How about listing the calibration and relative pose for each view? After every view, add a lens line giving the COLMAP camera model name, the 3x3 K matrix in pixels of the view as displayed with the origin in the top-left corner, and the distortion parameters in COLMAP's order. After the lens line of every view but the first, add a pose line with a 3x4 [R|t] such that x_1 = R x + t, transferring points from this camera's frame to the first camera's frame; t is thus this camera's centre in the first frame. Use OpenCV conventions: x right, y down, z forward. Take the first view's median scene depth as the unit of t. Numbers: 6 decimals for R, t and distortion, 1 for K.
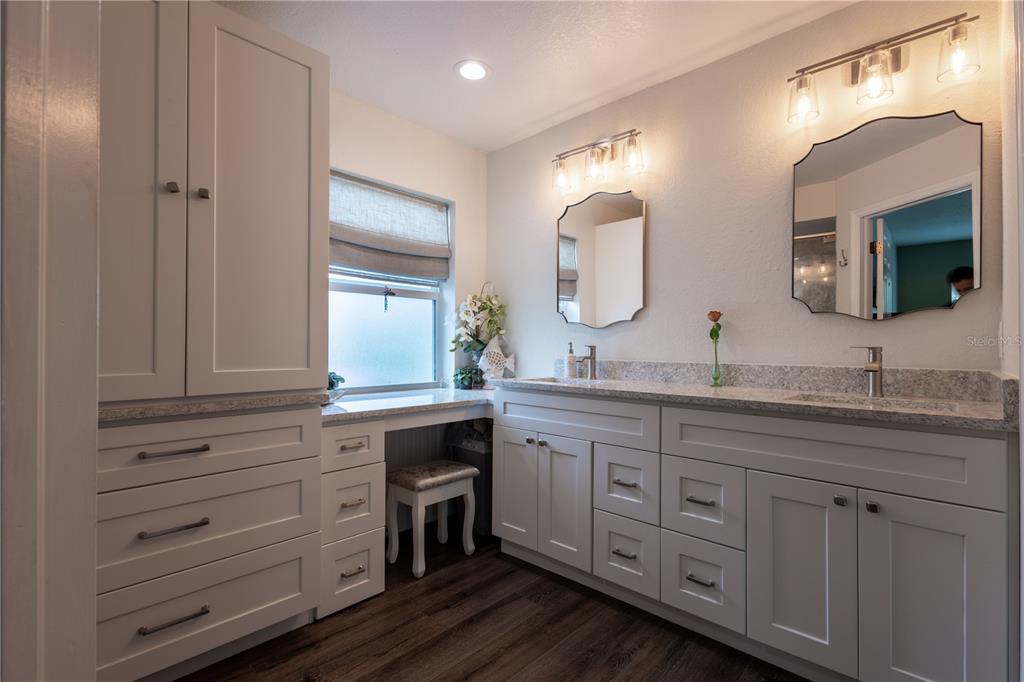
lens RADIAL K [[474.0, 0, 517.2], [0, 474.0, 342.9], [0, 0, 1]] dist [0.005217, -0.000059]
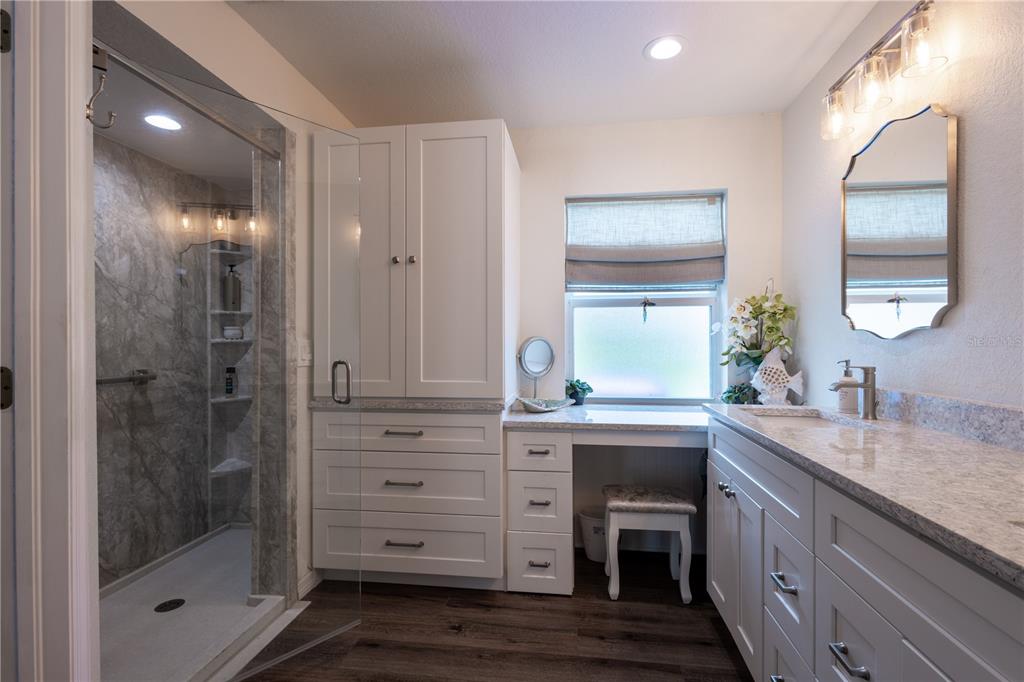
lens RADIAL K [[474.0, 0, 511.6], [0, 474.0, 343.6], [0, 0, 1]] dist [0.005217, -0.000059]
pose [[0.580631, -0.002845, -0.814162, 0.464208], [0.009583, 0.999949, 0.003340, -0.037537], [0.814110, -0.009741, 0.580628, 0.263241]]
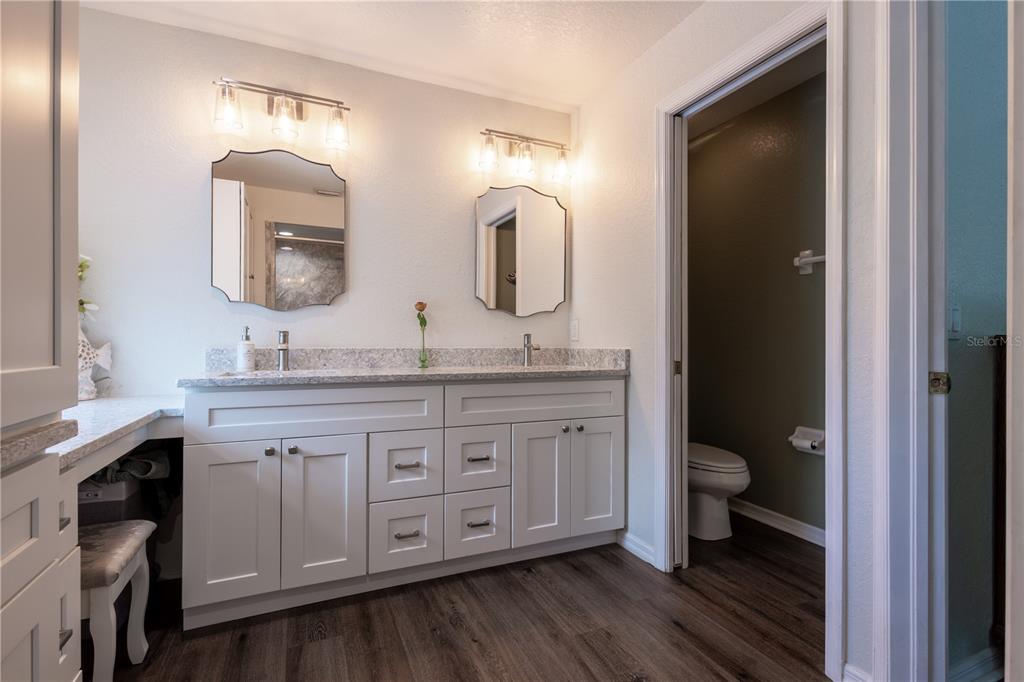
lens RADIAL K [[474.0, 0, 509.2], [0, 474.0, 341.6], [0, 0, 1]] dist [0.005217, -0.000059]
pose [[0.398300, -0.001693, 0.917254, -0.528299], [-0.008171, 0.999952, 0.005394, 0.019411], [-0.917219, -0.009644, 0.398267, 0.339289]]
